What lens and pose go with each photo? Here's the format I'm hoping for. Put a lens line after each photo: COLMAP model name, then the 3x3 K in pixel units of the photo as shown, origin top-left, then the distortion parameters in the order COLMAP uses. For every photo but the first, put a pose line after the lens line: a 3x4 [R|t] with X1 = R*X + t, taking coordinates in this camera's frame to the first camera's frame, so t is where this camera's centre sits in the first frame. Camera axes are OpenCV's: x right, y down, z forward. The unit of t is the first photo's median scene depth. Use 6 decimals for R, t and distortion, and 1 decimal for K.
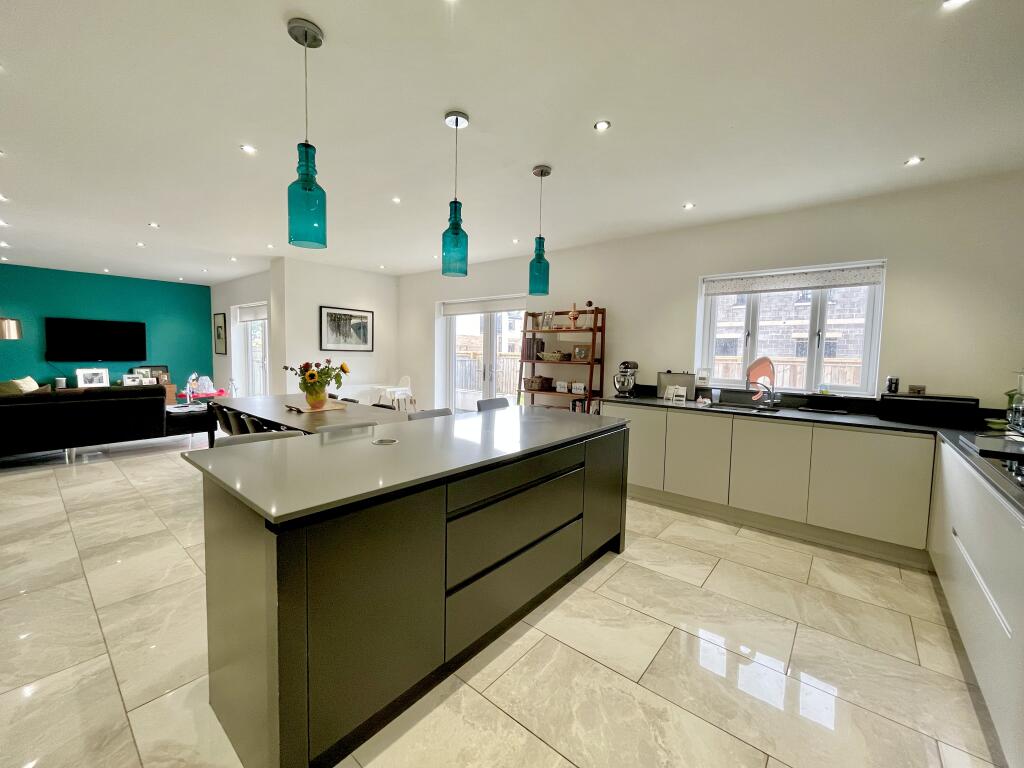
lens RADIAL K [[413.1, 0, 513.0], [0, 413.1, 381.3], [0, 0, 1]] dist [-0.002123, 0.000181]
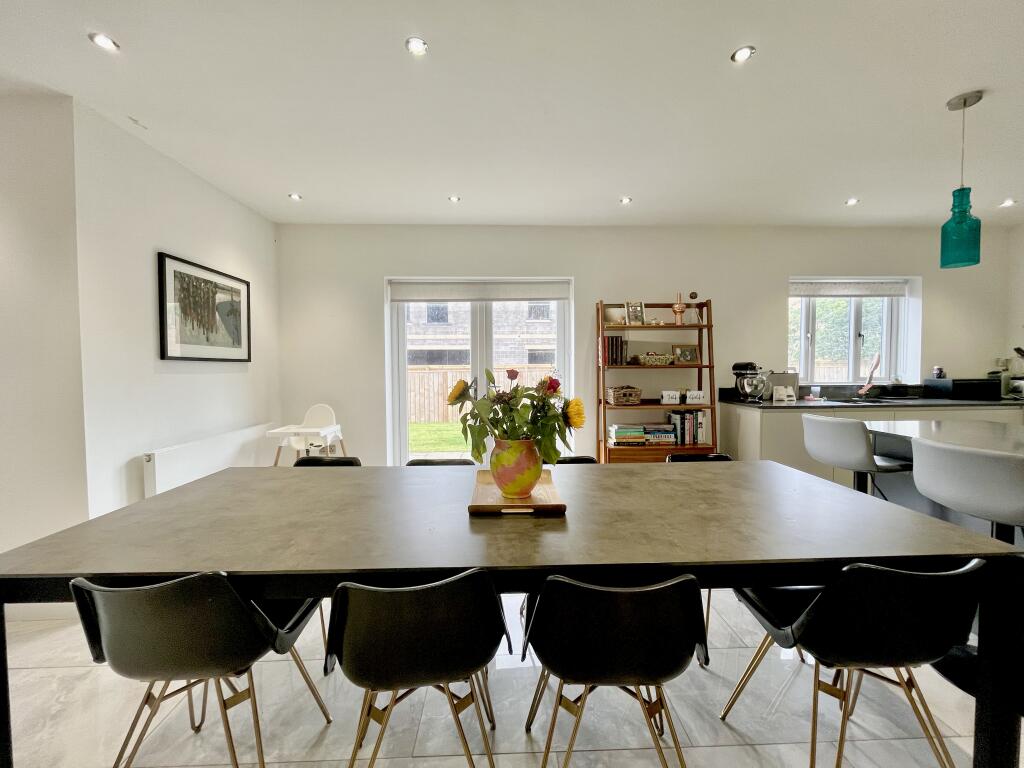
lens RADIAL K [[413.1, 0, 514.1], [0, 413.1, 380.2], [0, 0, 1]] dist [-0.002123, 0.000181]
pose [[0.746459, -0.046691, 0.663792, -0.600520], [0.069680, 0.997536, -0.008191, -0.032412], [-0.661774, 0.052368, 0.747873, 0.574407]]
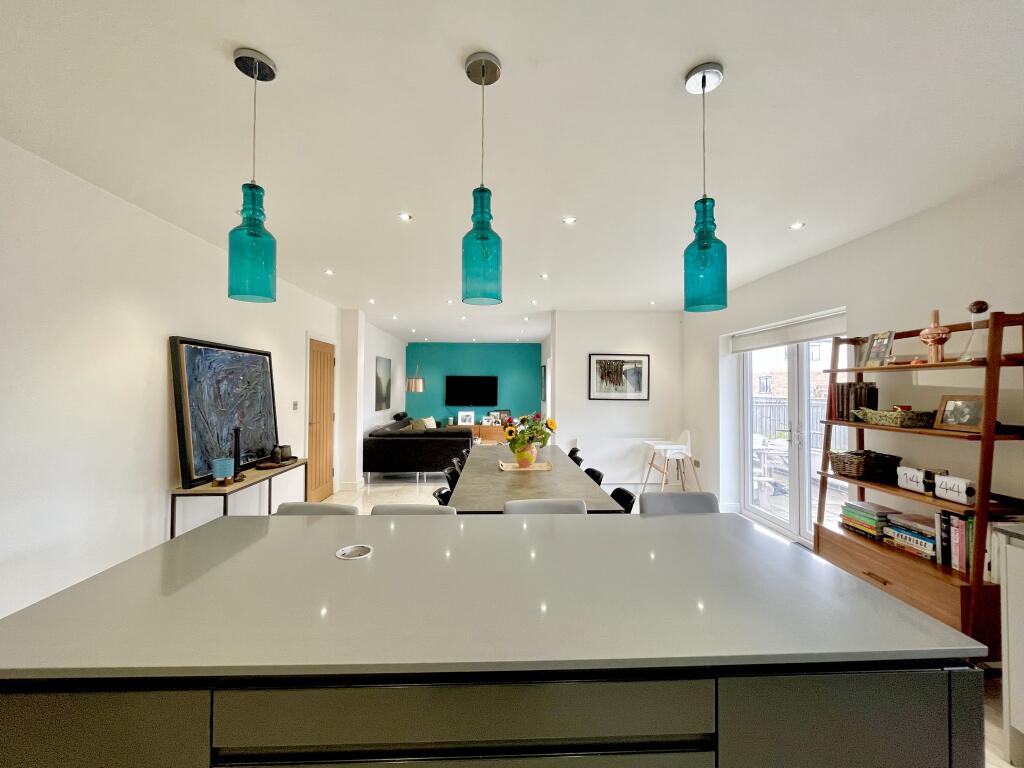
lens RADIAL K [[413.1, 0, 512.9], [0, 413.1, 380.6], [0, 0, 1]] dist [-0.002123, 0.000181]
pose [[0.668614, -0.030939, -0.742966, 0.162500], [-0.045334, 0.995580, -0.082255, -0.040057], [0.742227, 0.088679, 0.664256, 0.286072]]
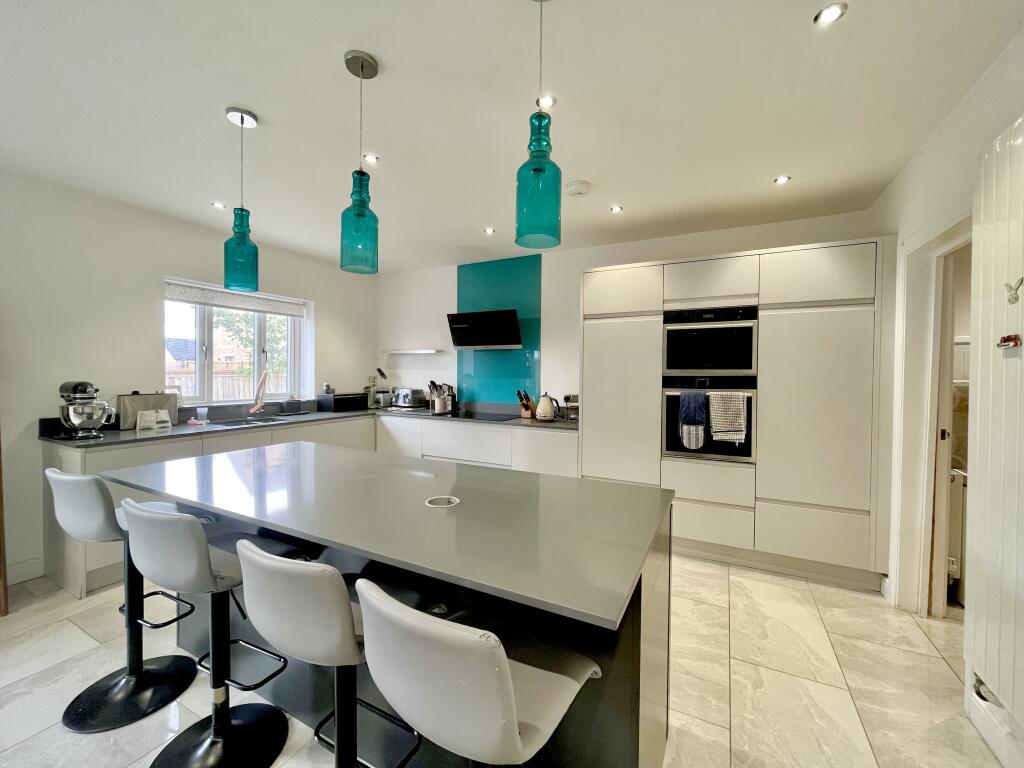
lens RADIAL K [[413.1, 0, 515.1], [0, 413.1, 381.2], [0, 0, 1]] dist [-0.002123, 0.000181]
pose [[-0.216252, -0.042050, 0.975432, -0.422780], [0.055657, 0.996917, 0.055315, -0.040256], [-0.974750, 0.066251, -0.213245, 0.412645]]
